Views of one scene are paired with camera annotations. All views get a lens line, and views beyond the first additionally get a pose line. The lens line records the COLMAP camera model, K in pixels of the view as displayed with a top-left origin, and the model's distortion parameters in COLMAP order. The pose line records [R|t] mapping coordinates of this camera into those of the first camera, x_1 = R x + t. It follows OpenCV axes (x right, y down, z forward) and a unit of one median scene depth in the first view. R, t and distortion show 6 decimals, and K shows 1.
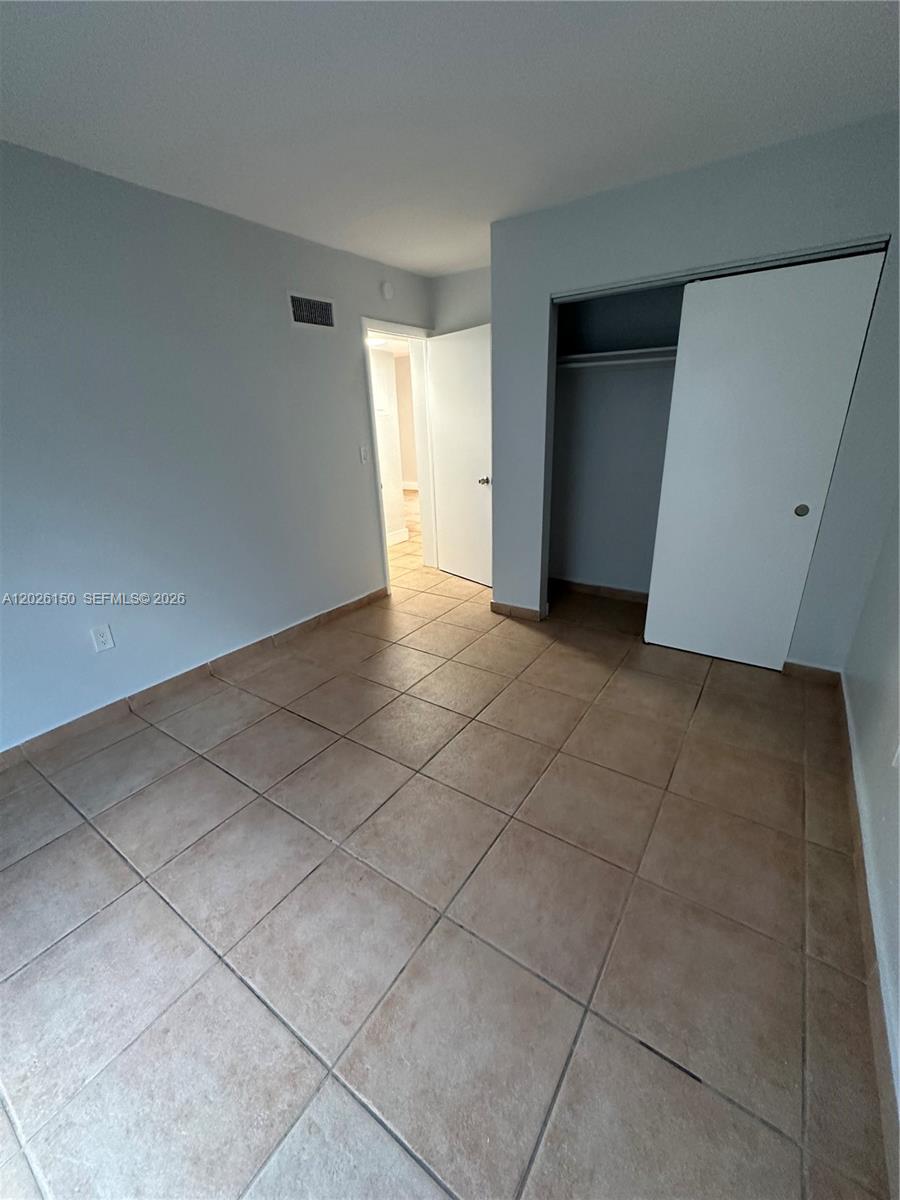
lens RADIAL K [[479.2, 0, 451.6], [0, 479.2, 599.1], [0, 0, 1]] dist [0.000265, 0.000155]
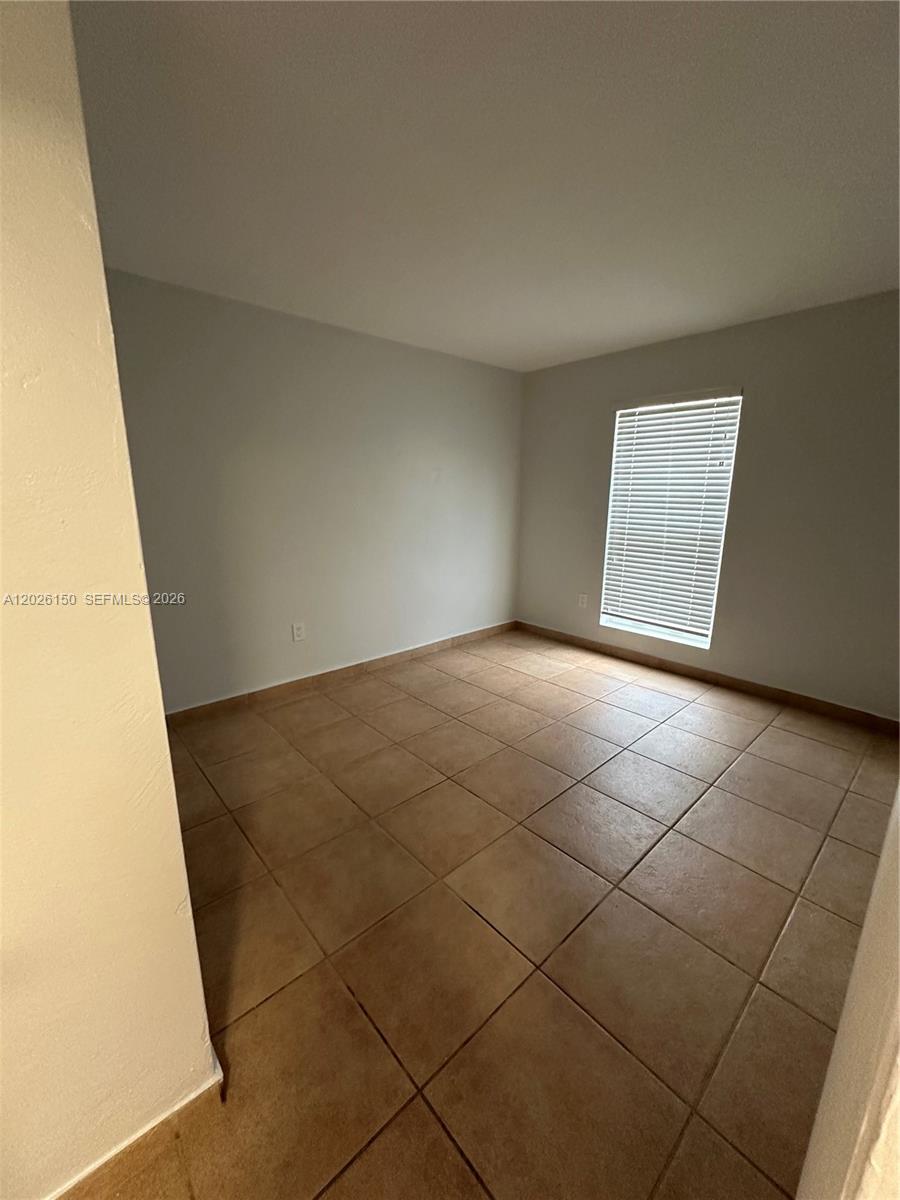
lens RADIAL K [[479.2, 0, 451.6], [0, 479.2, 599.1], [0, 0, 1]] dist [0.000265, 0.000155]
pose [[-0.969273, -0.027866, 0.244405, -0.320001], [0.113147, 0.831715, 0.543551, -0.985054], [-0.218422, 0.554503, -0.803006, 2.585391]]
